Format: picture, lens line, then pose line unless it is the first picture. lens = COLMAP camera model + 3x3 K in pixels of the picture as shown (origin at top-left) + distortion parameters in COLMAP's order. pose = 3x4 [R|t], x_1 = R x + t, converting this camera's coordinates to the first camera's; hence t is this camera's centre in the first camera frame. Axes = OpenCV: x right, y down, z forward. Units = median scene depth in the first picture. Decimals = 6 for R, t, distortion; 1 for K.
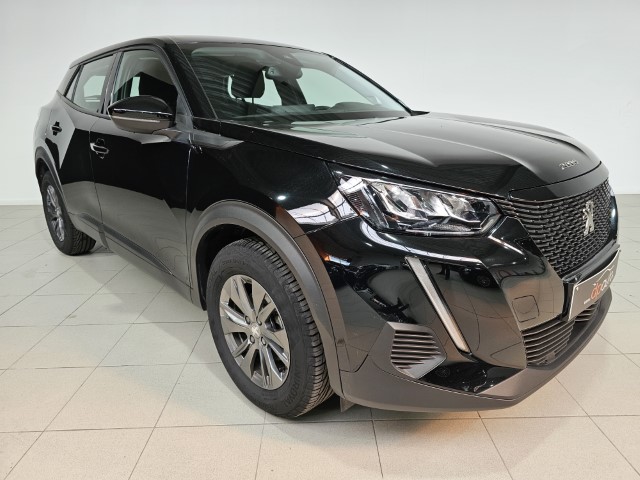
lens RADIAL K [[433.3, 0, 321.9], [0, 433.3, 233.8], [0, 0, 1]] dist [0.038097, -0.020158]
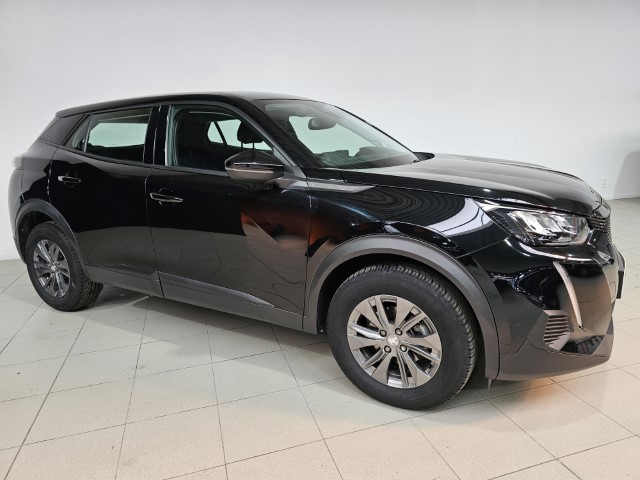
lens RADIAL K [[433.3, 0, 314.9], [0, 433.3, 238.3], [0, 0, 1]] dist [0.038097, -0.020158]
pose [[0.958640, -0.081025, 0.272845, -0.640078], [0.097892, 0.994002, -0.048762, -0.020113], [-0.267258, 0.073455, 0.960821, -0.112348]]
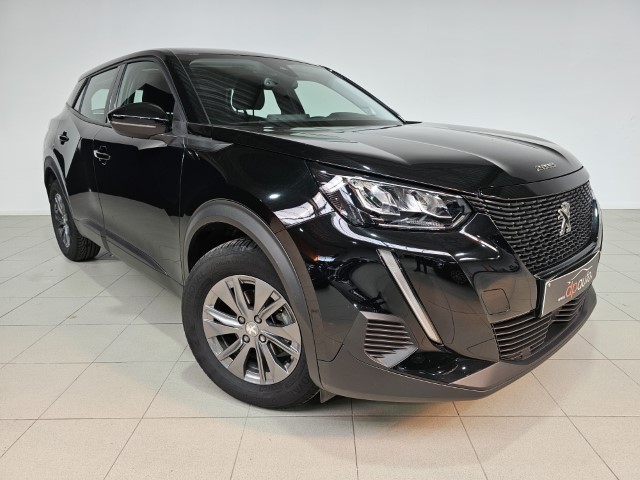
lens RADIAL K [[433.3, 0, 320.5], [0, 433.3, 242.6], [0, 0, 1]] dist [0.038097, -0.020158]
pose [[0.999628, 0.009572, -0.025534, 0.057475], [-0.010129, 0.999712, -0.021769, 0.043650], [0.025319, 0.022019, 0.999437, -0.034302]]
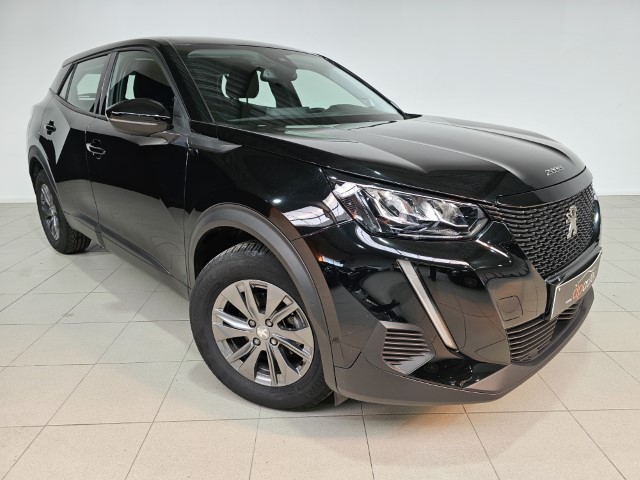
lens RADIAL K [[433.3, 0, 322.2], [0, 433.3, 242.1], [0, 0, 1]] dist [0.038097, -0.020158]
pose [[0.999828, 0.003545, 0.018226, -0.005615], [-0.003988, 0.999696, 0.024336, -0.009831], [-0.018134, -0.024404, 0.999538, -0.032262]]
